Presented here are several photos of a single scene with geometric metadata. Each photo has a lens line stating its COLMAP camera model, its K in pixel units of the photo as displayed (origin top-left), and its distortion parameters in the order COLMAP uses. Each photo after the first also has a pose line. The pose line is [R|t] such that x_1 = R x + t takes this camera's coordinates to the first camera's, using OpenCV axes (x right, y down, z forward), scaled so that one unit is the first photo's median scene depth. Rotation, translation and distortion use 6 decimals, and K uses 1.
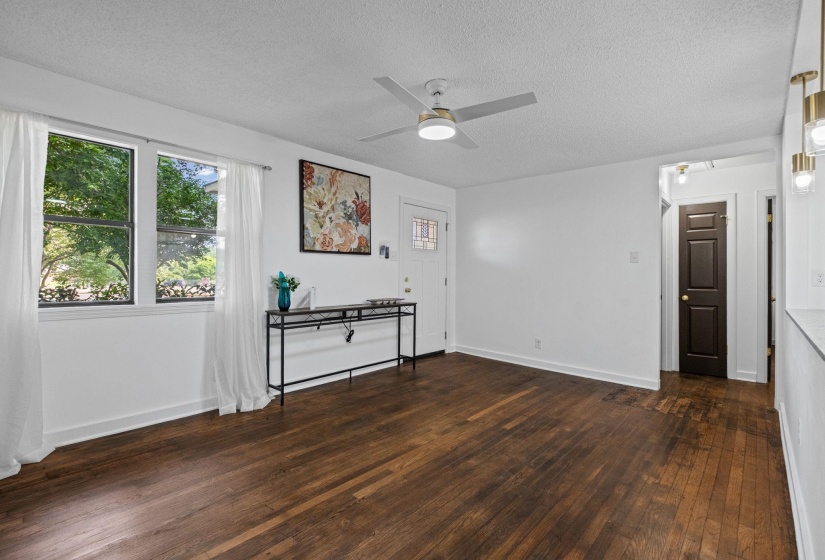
lens RADIAL K [[374.8, 0, 413.9], [0, 374.8, 275.2], [0, 0, 1]] dist [0.002658, 0.000047]
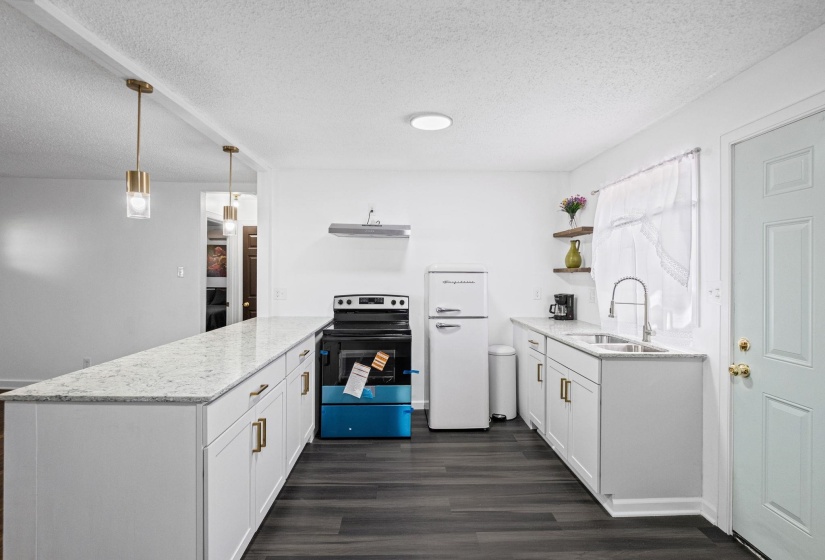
lens RADIAL K [[367.3, 0, 410.8], [0, 367.3, 272.4], [0, 0, 1]] dist [-0.002238, -0.000963]
pose [[0.717115, -0.001231, 0.696954, 0.339305], [-0.001654, 0.999993, 0.003468, -0.053958], [-0.696953, -0.003640, 0.717108, -0.229002]]
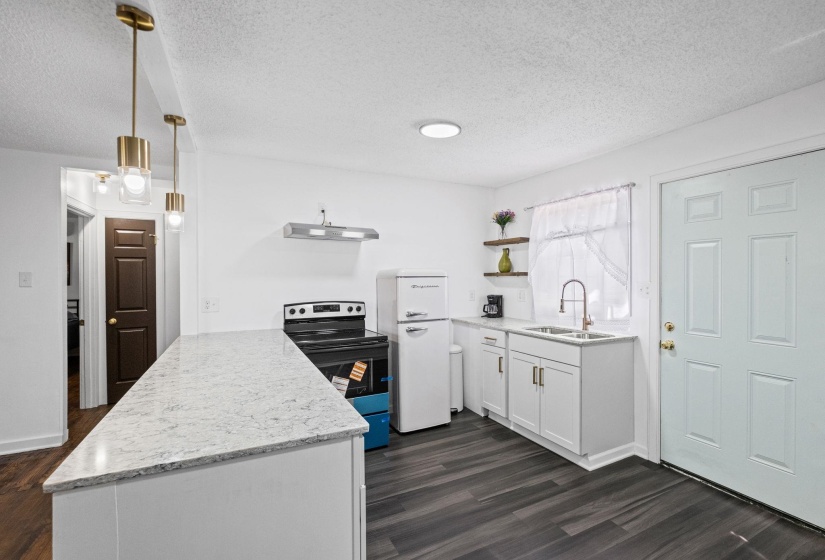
lens RADIAL K [[368.0, 0, 417.9], [0, 368.0, 278.4], [0, 0, 1]] dist [-0.000583, -0.000122]
pose [[0.351995, -0.010647, 0.935941, 0.184311], [0.004147, 0.999943, 0.009815, -0.056465], [-0.935993, 0.000426, 0.352019, 0.007013]]
